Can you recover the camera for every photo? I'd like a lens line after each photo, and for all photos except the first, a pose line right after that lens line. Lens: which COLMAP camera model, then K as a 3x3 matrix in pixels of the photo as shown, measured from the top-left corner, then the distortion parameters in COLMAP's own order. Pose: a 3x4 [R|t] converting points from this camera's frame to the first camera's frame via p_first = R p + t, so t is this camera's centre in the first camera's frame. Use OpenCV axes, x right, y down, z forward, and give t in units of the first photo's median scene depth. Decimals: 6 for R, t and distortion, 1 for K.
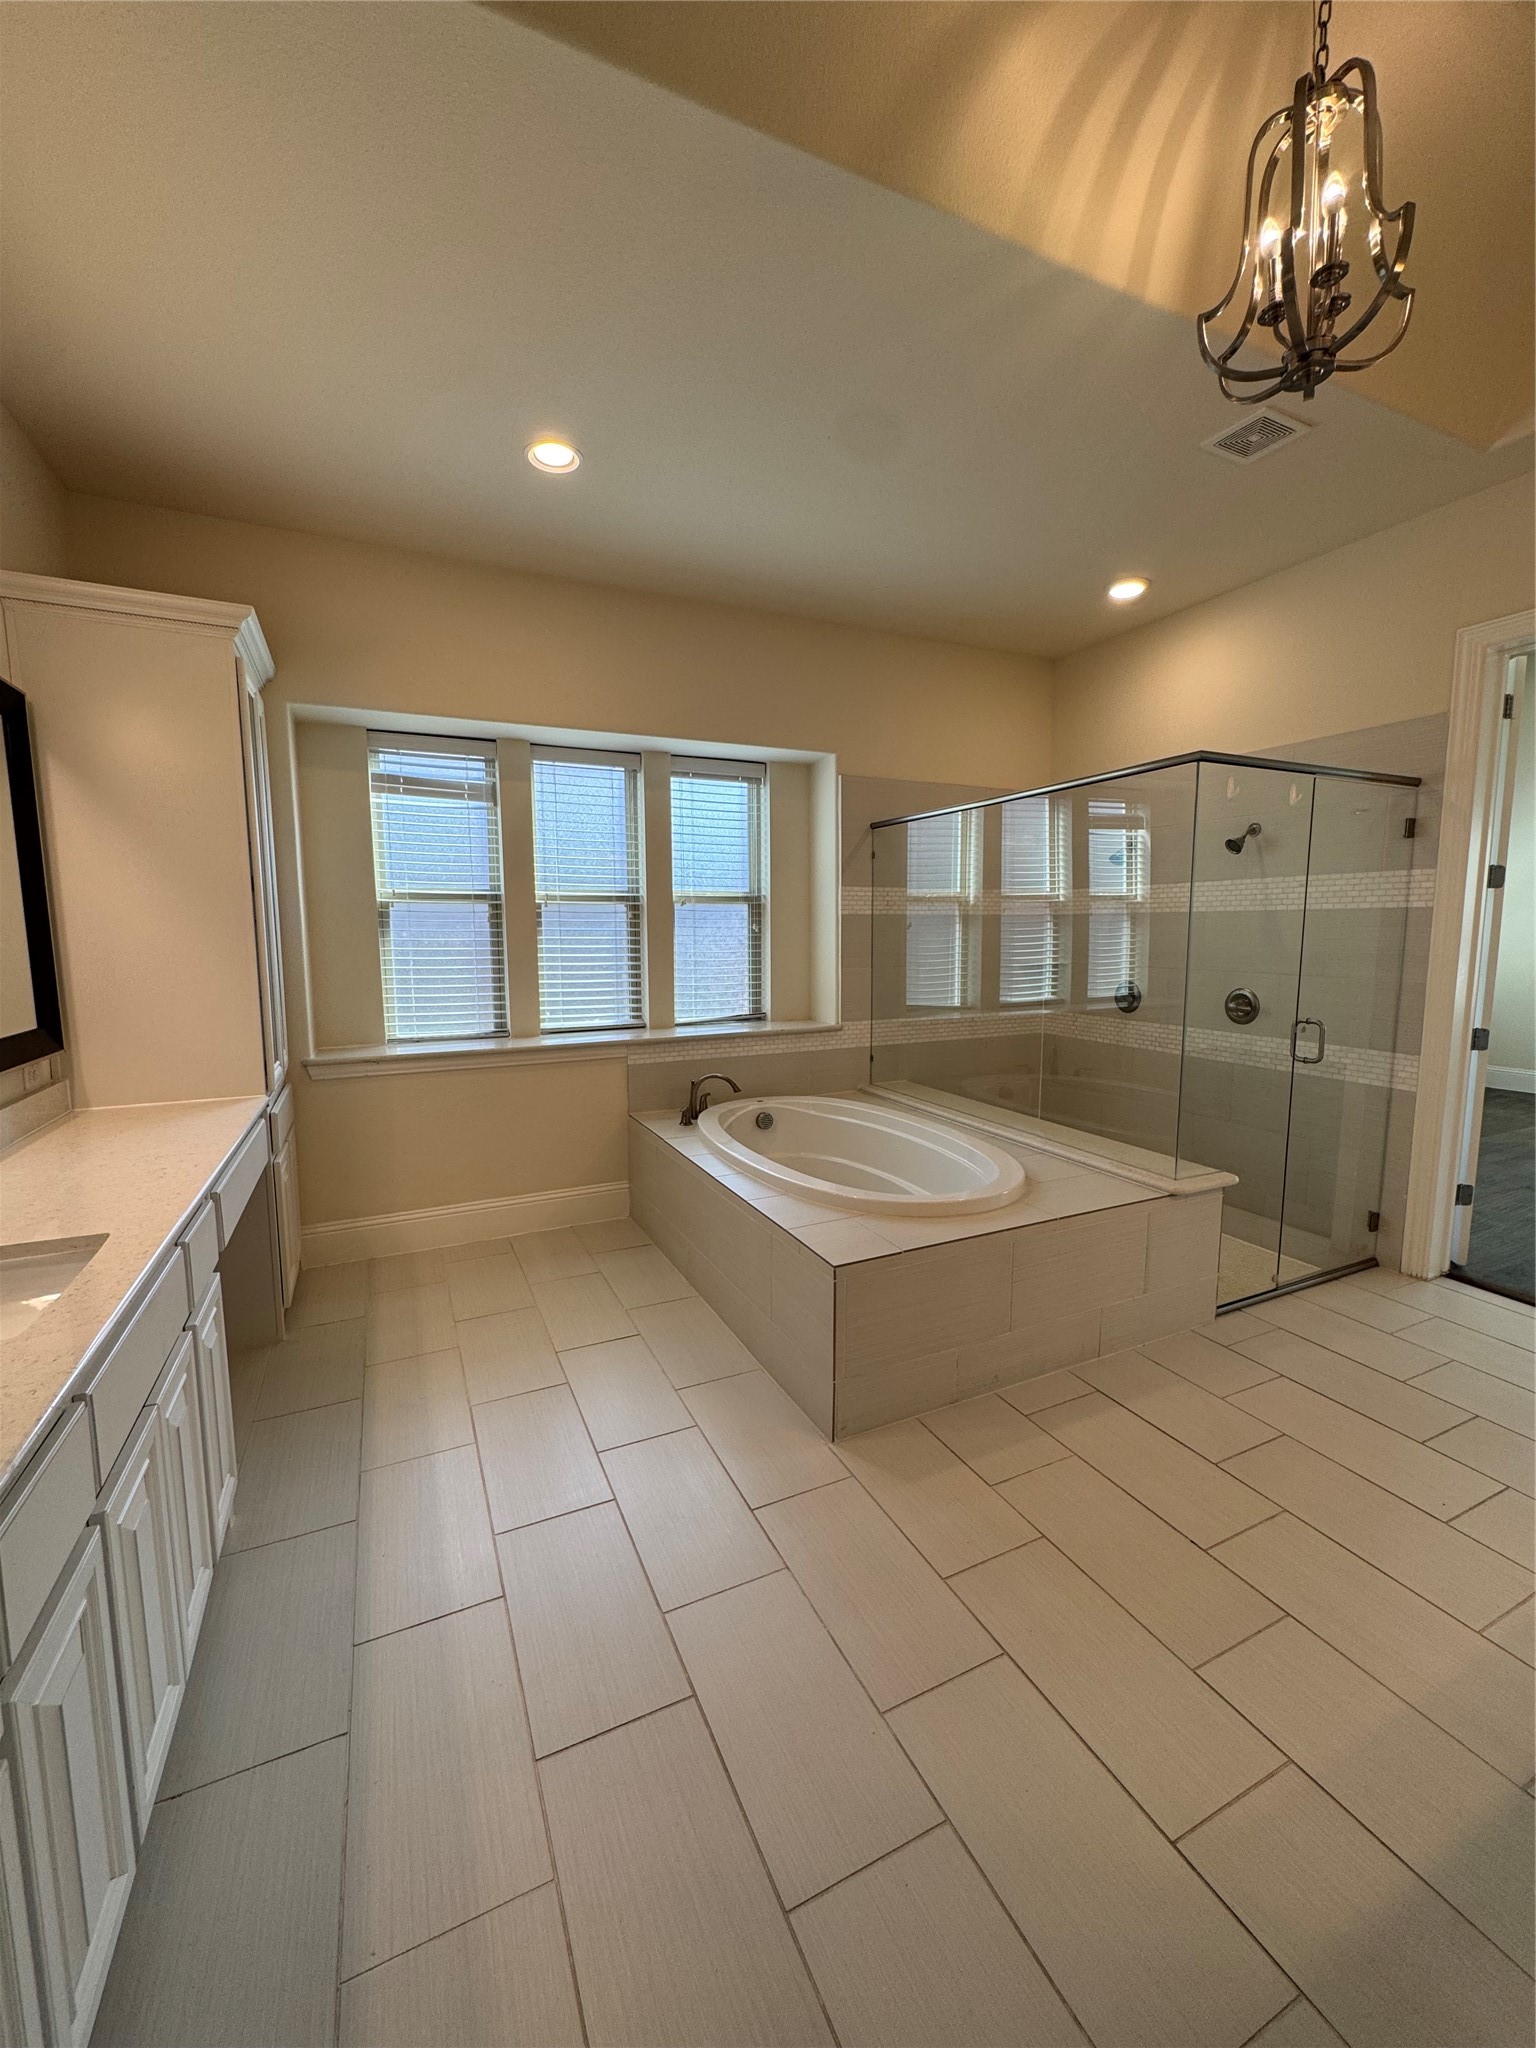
lens RADIAL K [[819.1, 0, 774.3], [0, 819.1, 1024.8], [0, 0, 1]] dist [-0.006715, 0.000079]
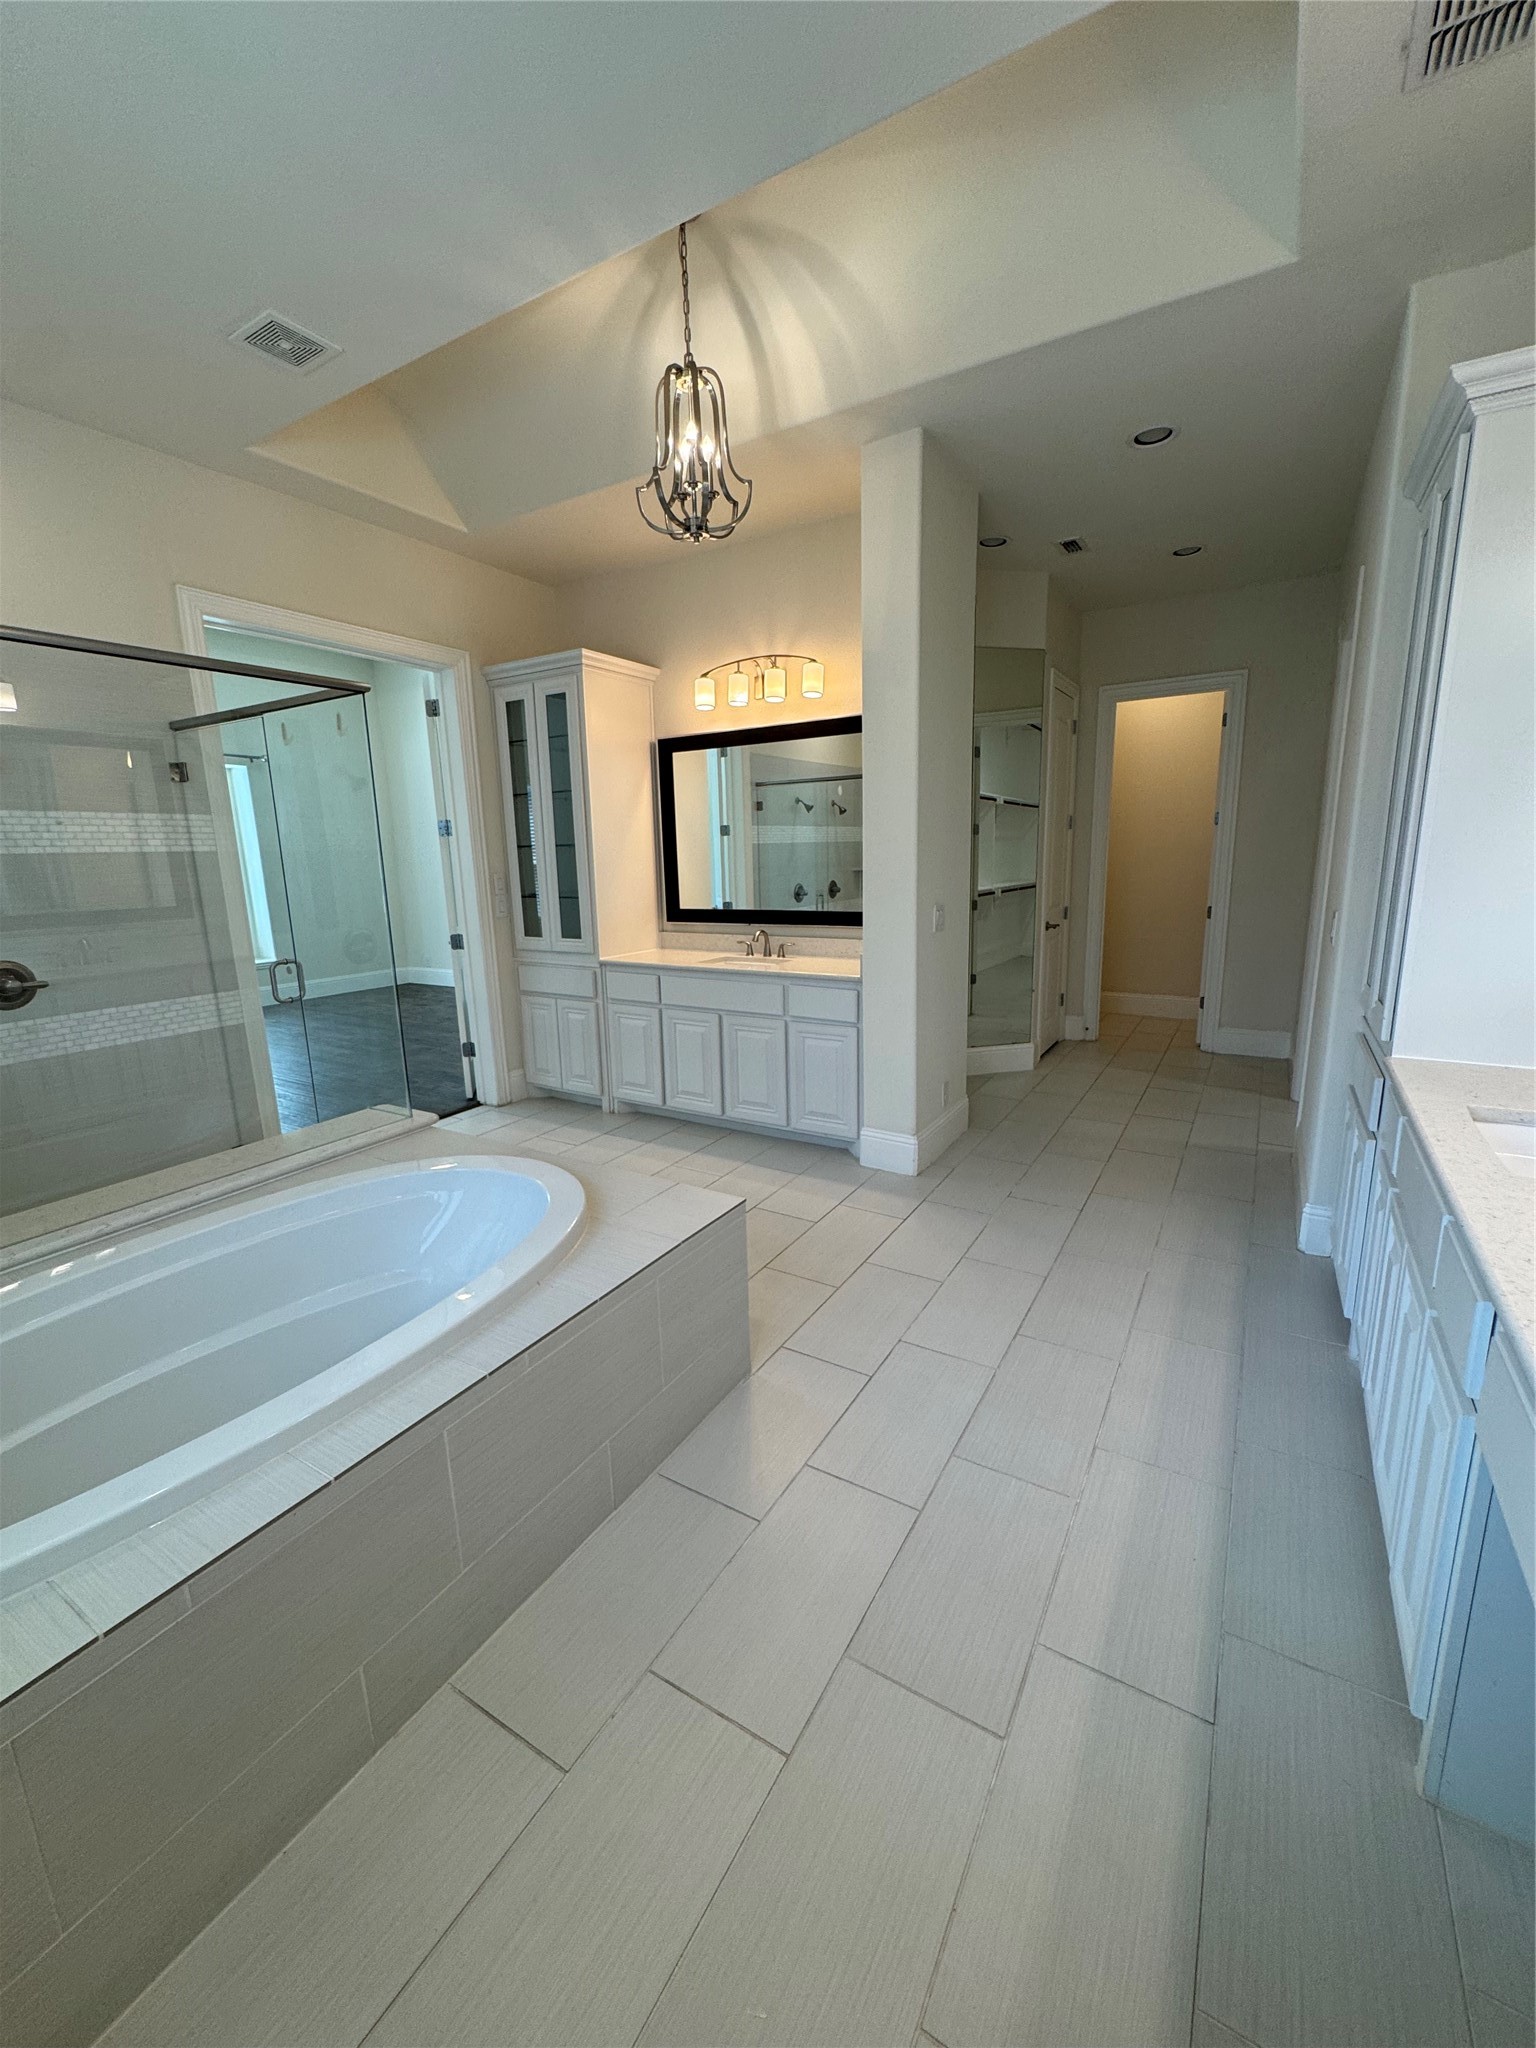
lens RADIAL K [[819.1, 0, 774.3], [0, 819.1, 1024.8], [0, 0, 1]] dist [-0.006715, 0.000079]
pose [[-0.551710, -0.150771, 0.820295, -0.474379], [0.127559, 0.956701, 0.261635, -0.104902], [-0.824224, 0.248982, -0.508589, 0.922726]]
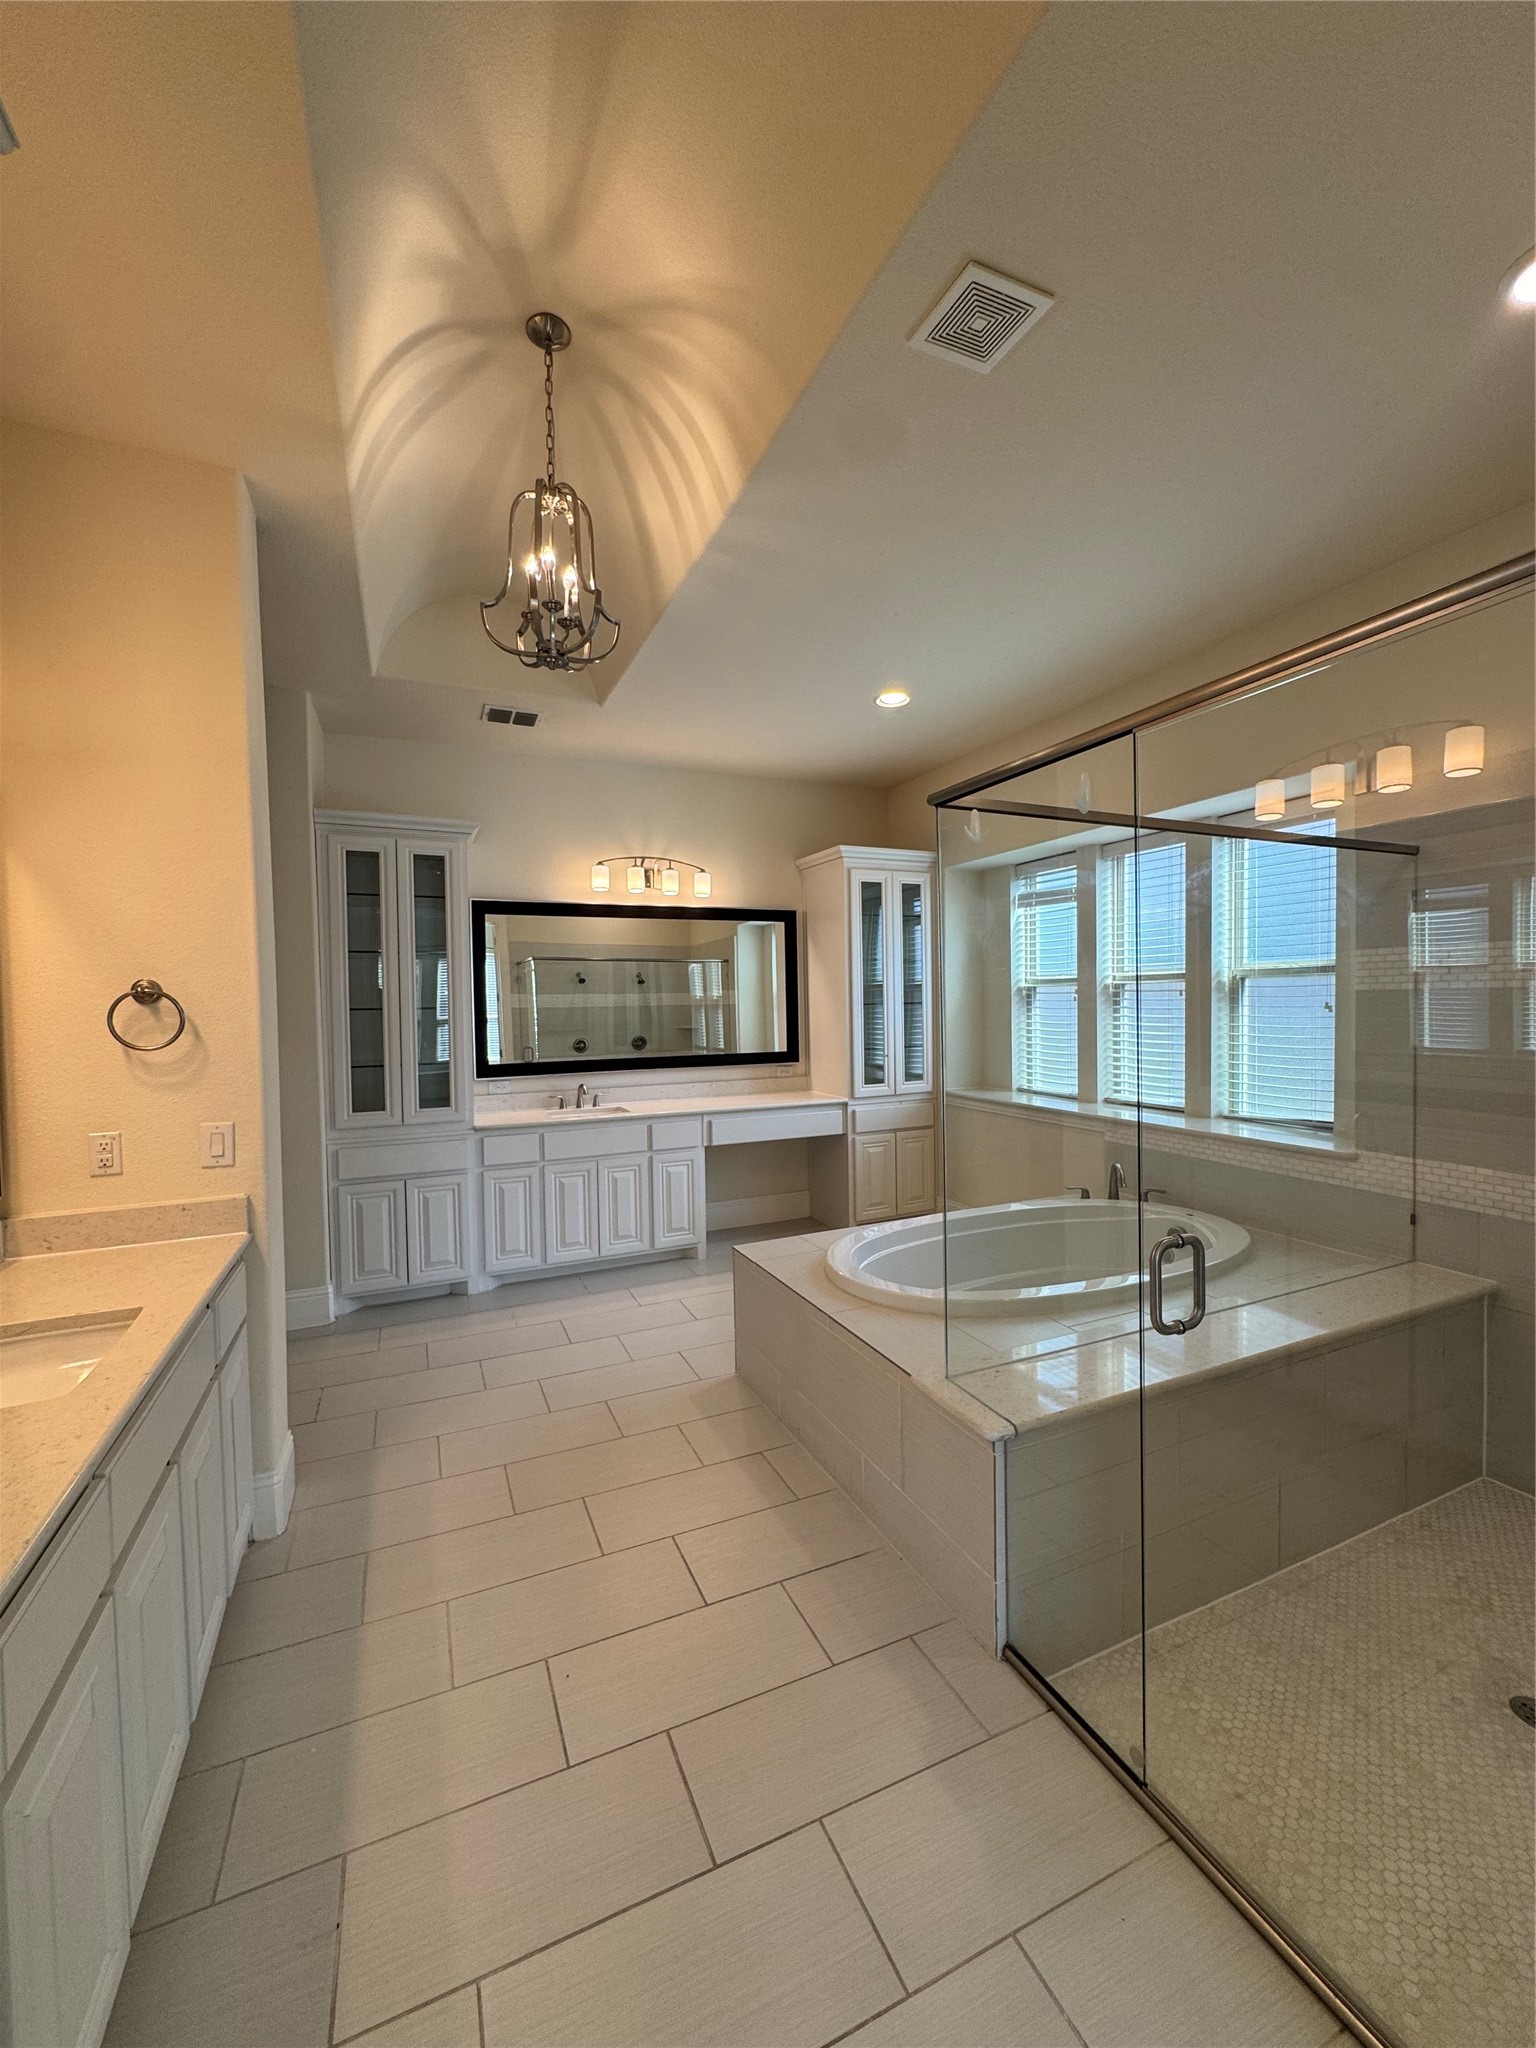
lens RADIAL K [[819.1, 0, 774.3], [0, 819.1, 1024.8], [0, 0, 1]] dist [-0.006715, 0.000079]
pose [[-0.018006, 0.034941, -0.999227, 0.992322], [-0.101529, 0.994159, 0.036594, -0.106233], [0.994670, 0.102110, -0.014353, 0.685028]]
